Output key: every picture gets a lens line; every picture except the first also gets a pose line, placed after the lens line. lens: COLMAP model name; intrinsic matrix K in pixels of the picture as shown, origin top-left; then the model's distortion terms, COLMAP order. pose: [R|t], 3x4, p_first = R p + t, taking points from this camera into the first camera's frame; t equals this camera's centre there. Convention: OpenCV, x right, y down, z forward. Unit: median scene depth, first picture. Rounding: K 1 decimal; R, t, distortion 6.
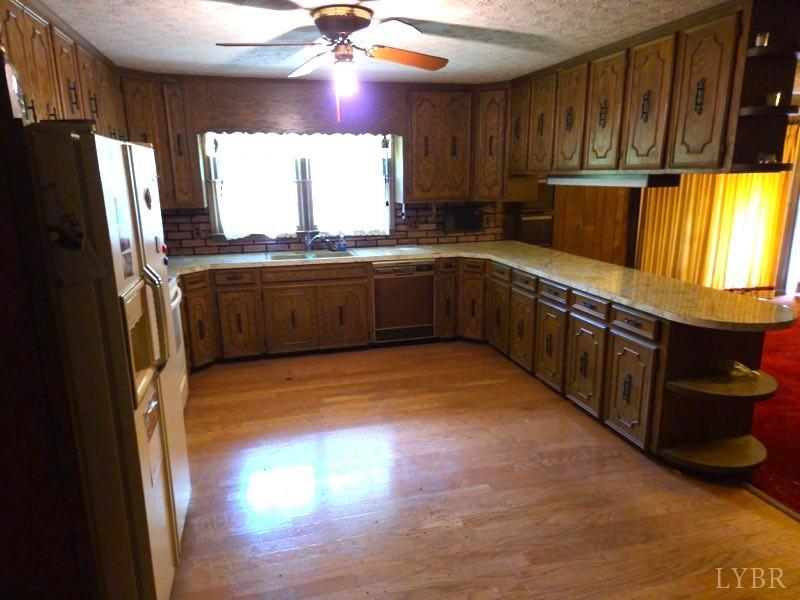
lens RADIAL K [[558.3, 0, 400.0], [0, 558.3, 300.0], [0, 0, 1]] dist [-0.040083, 0.013571]
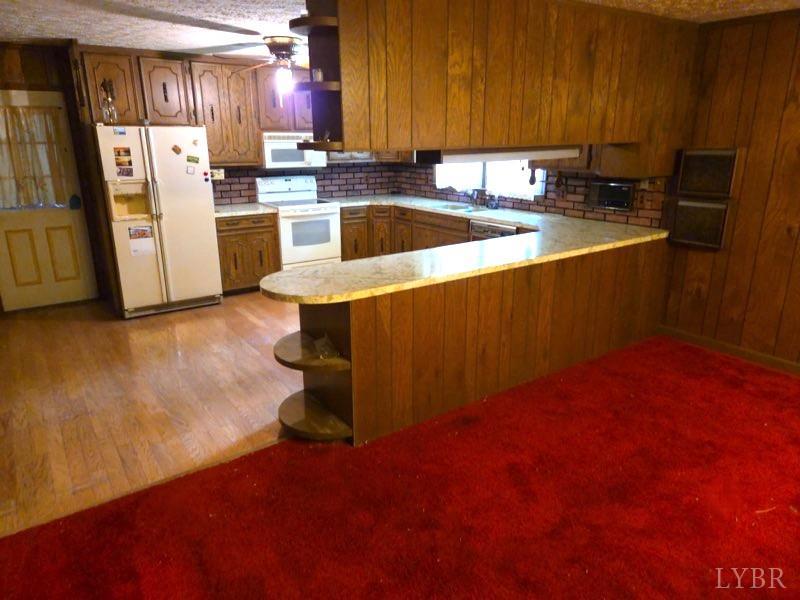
lens RADIAL K [[558.3, 0, 400.0], [0, 558.3, 300.0], [0, 0, 1]] dist [-0.040083, 0.013571]
pose [[0.328886, 0.270527, -0.904792, 0.829549], [-0.208306, 0.955274, 0.209903, -0.101513], [0.921110, 0.119439, 0.370528, 0.405468]]
